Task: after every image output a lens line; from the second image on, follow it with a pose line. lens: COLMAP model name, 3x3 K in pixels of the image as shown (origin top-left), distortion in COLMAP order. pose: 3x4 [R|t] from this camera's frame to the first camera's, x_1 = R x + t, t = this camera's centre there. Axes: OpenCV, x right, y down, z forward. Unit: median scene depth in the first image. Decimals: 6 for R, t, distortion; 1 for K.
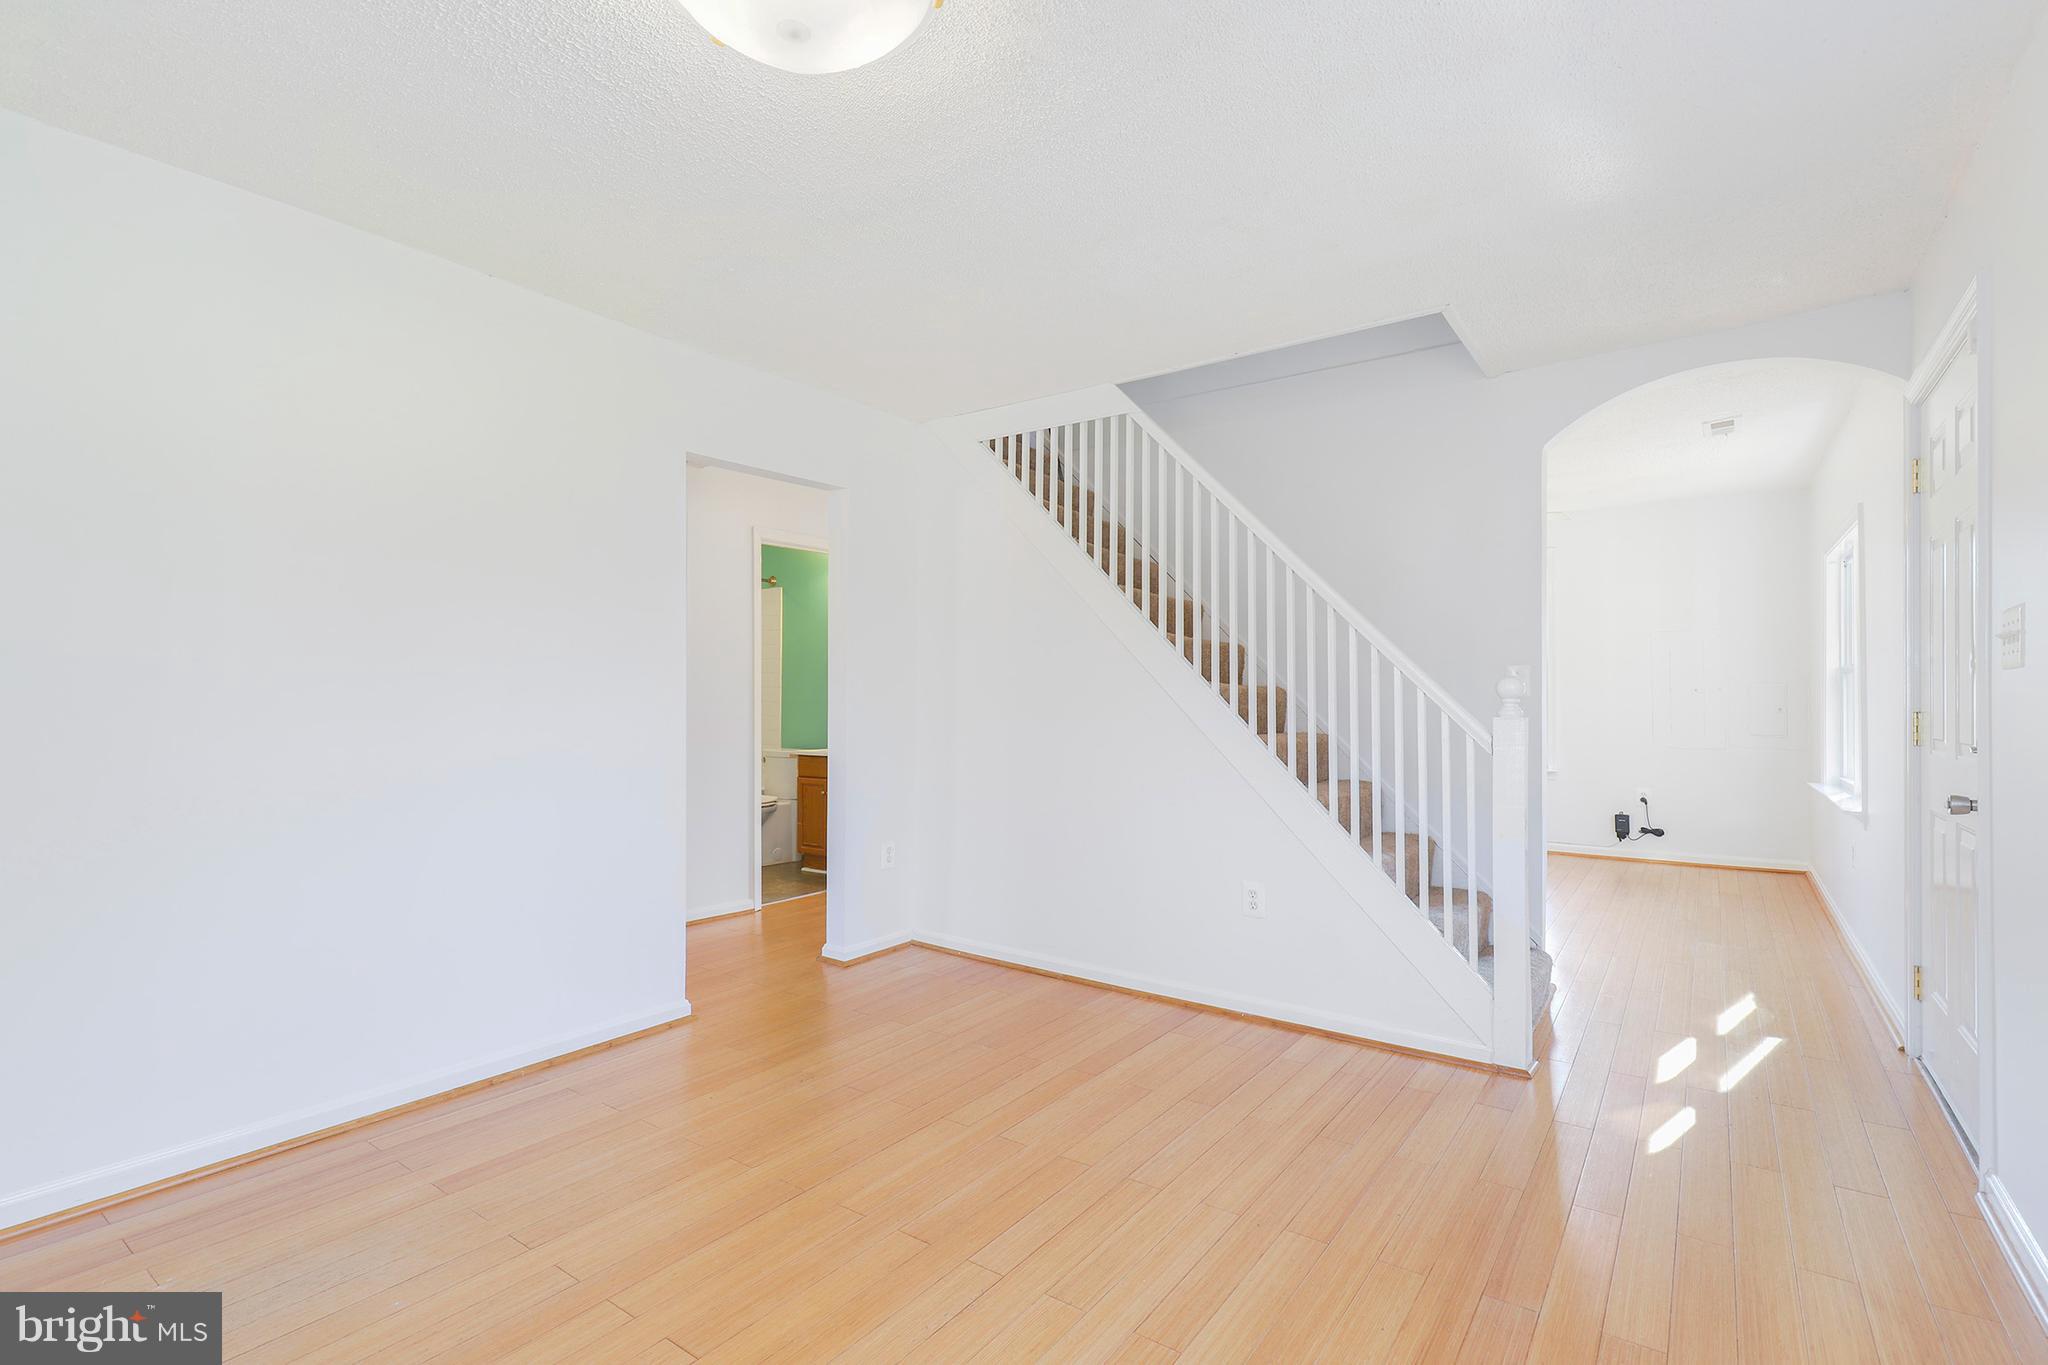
lens RADIAL K [[950.9, 0, 1022.3], [0, 950.9, 700.6], [0, 0, 1]] dist [0.005649, -0.000675]
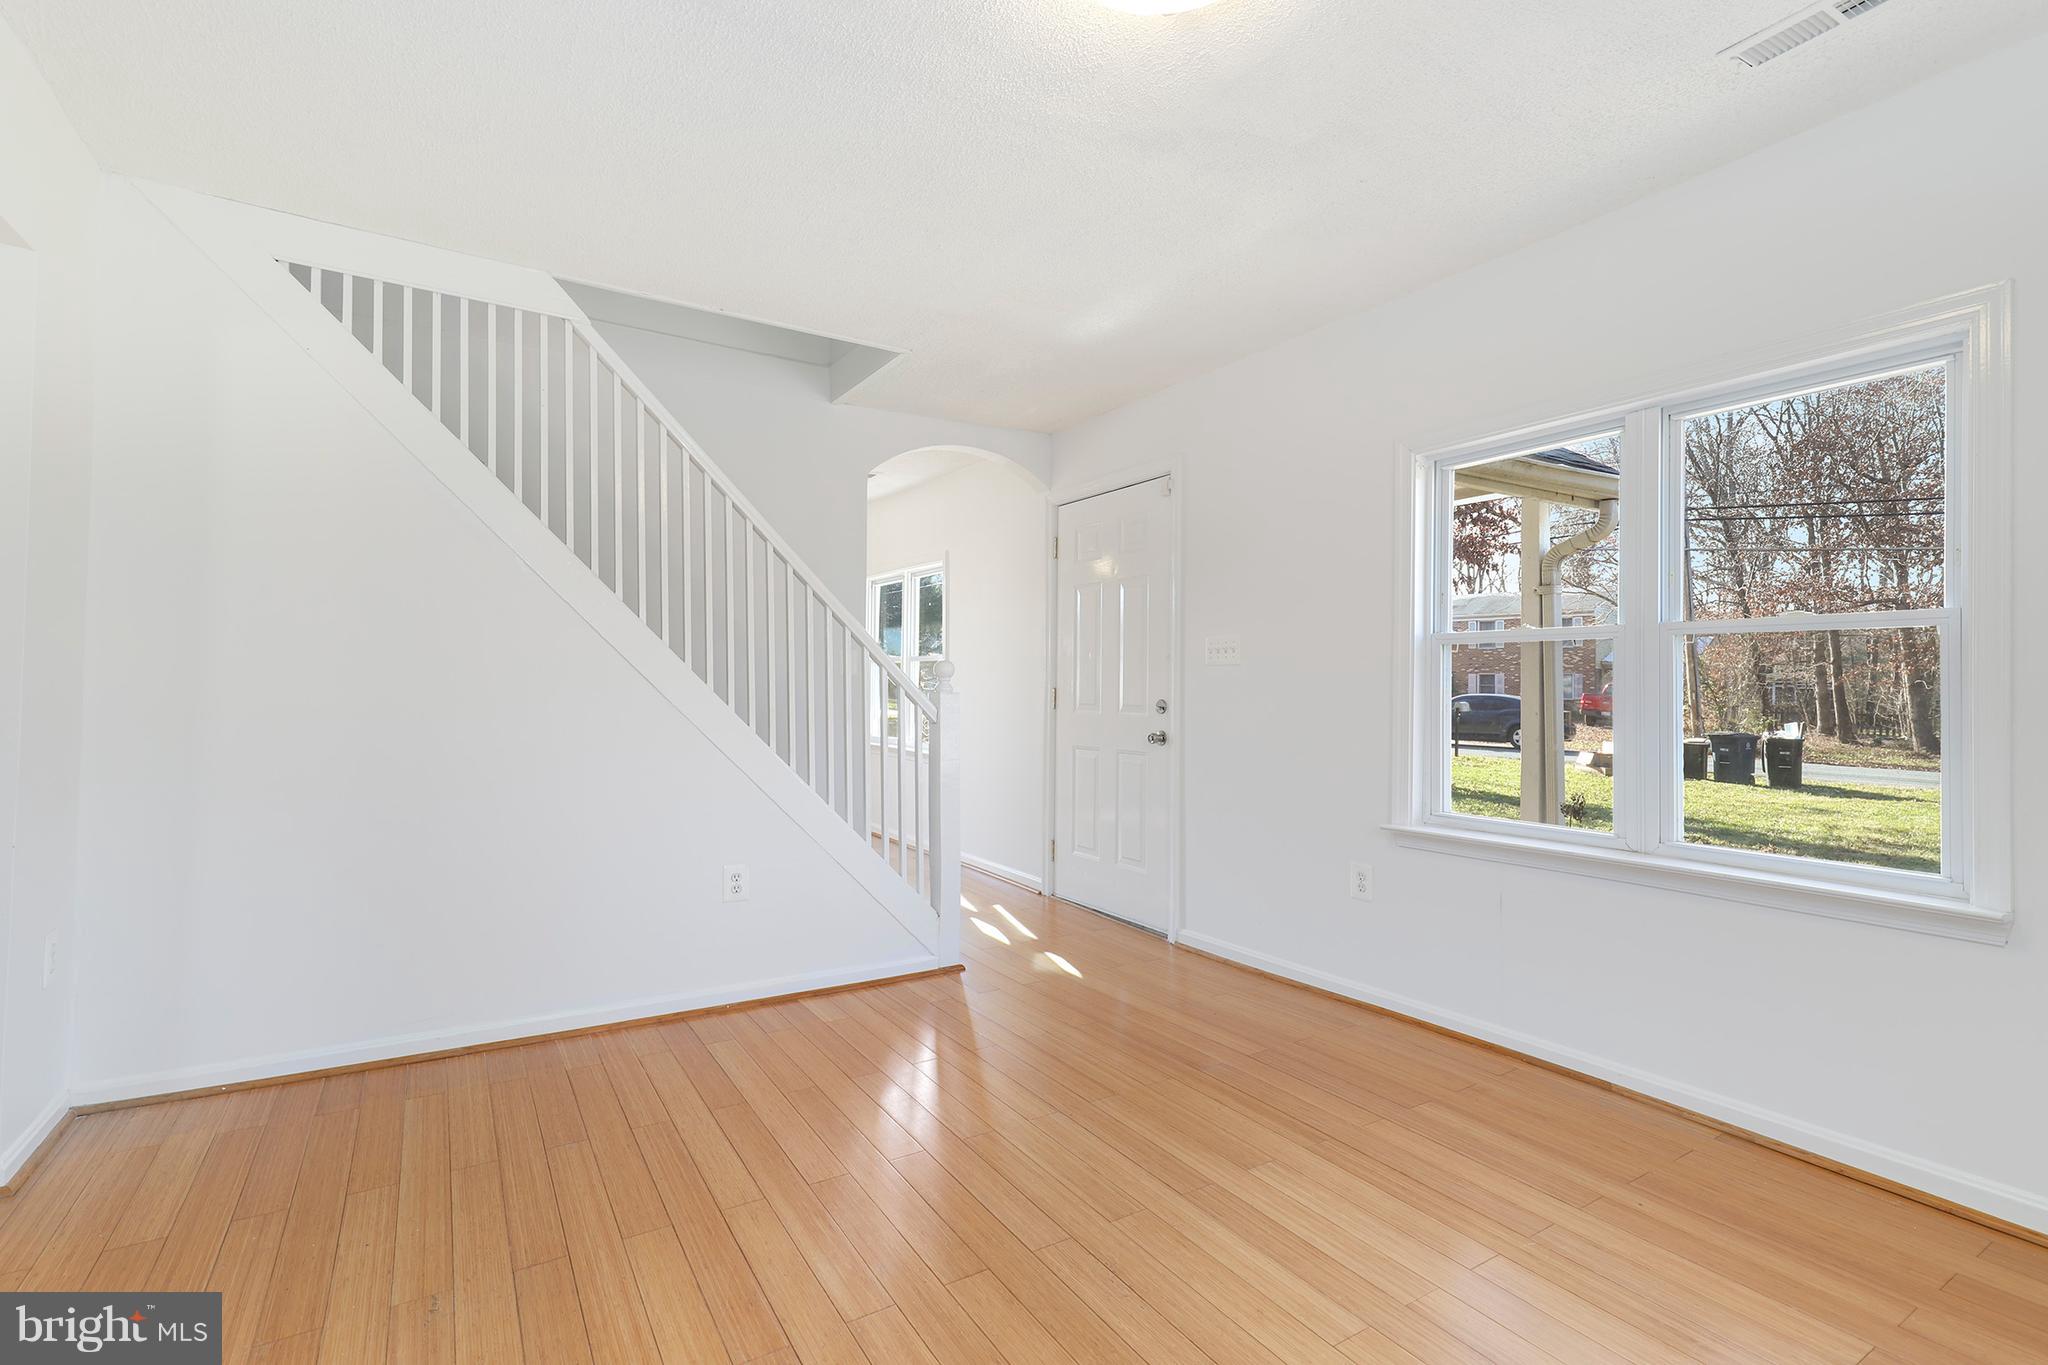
lens RADIAL K [[950.9, 0, 1018.9], [0, 950.9, 683.8], [0, 0, 1]] dist [0.005649, -0.000675]
pose [[0.373700, 0.008949, 0.927506, -0.554105], [-0.001489, 0.999958, -0.009049, 0.016708], [-0.927548, 0.002001, 0.373698, 0.383984]]
